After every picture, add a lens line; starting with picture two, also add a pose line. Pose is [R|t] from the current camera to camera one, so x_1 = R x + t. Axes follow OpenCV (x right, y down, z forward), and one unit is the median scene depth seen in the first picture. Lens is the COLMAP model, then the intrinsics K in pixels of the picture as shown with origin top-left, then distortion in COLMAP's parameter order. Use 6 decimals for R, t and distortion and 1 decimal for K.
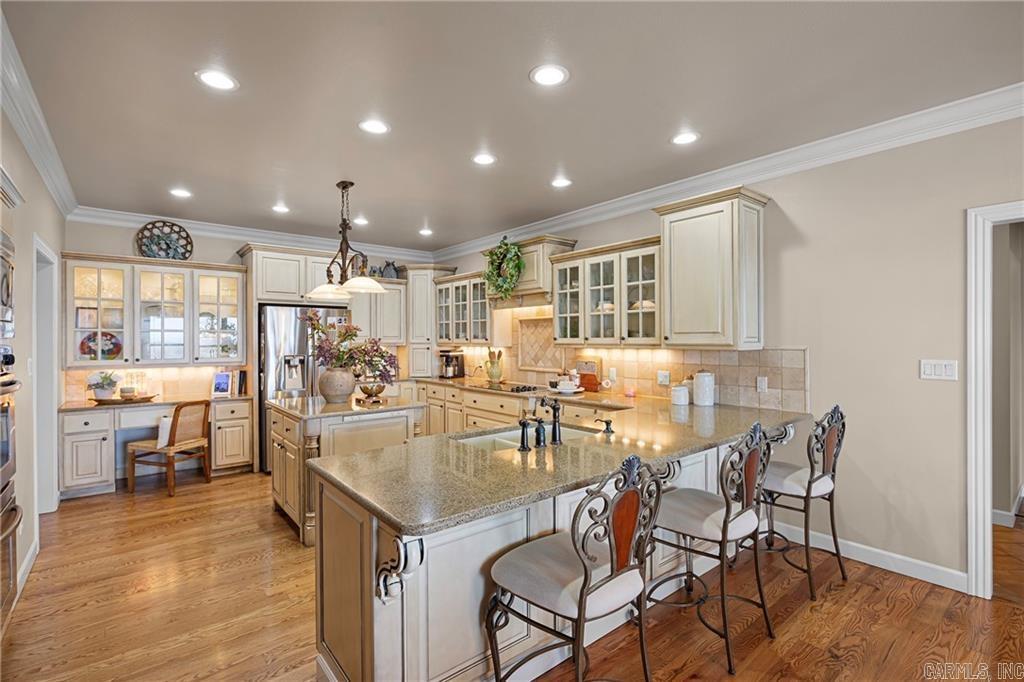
lens RADIAL K [[473.7, 0, 510.1], [0, 473.7, 341.9], [0, 0, 1]] dist [-0.002333, -0.000195]
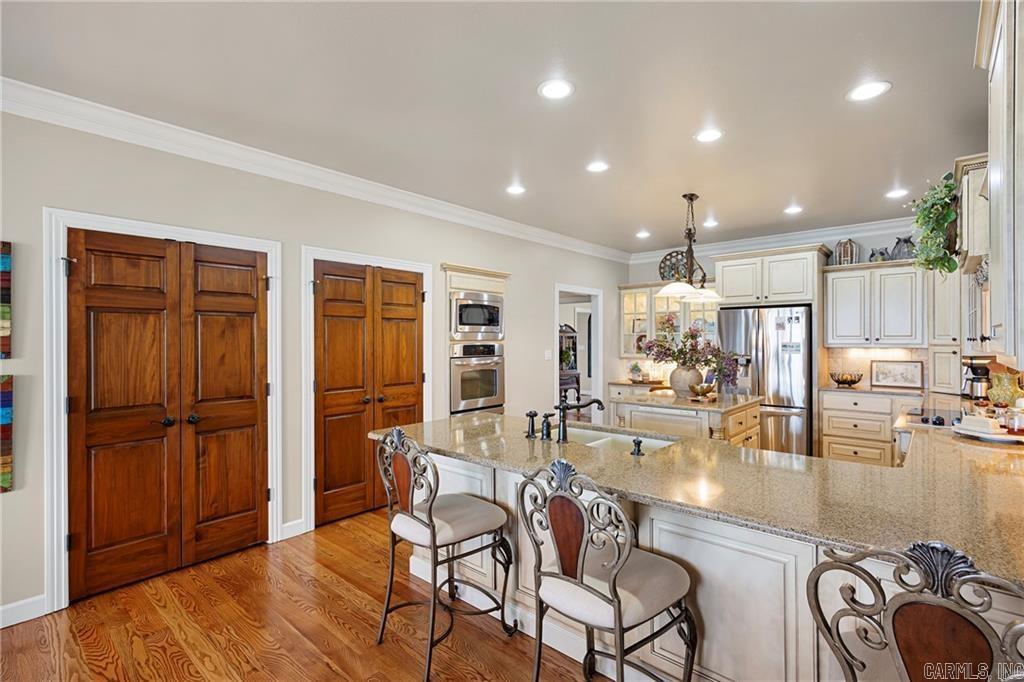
lens RADIAL K [[473.7, 0, 506.7], [0, 473.7, 341.0], [0, 0, 1]] dist [-0.002333, -0.000195]
pose [[0.162797, 0.000082, -0.986660, 0.588134], [-0.007449, 0.999972, -0.001146, 0.002838], [0.986631, 0.007536, 0.162793, 0.363421]]
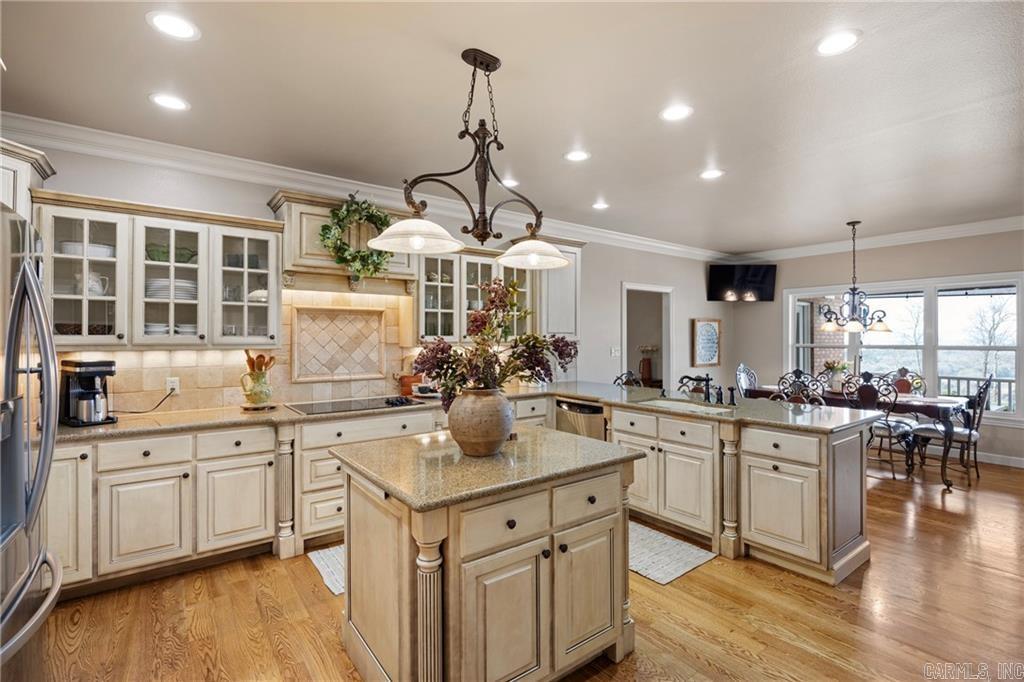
lens RADIAL K [[473.7, 0, 518.2], [0, 473.7, 338.5], [0, 0, 1]] dist [-0.002333, -0.000195]
pose [[0.039324, -0.001281, 0.999226, -0.810096], [0.005986, 0.999982, 0.001046, -0.002776], [-0.999209, 0.005940, 0.039331, 0.837179]]
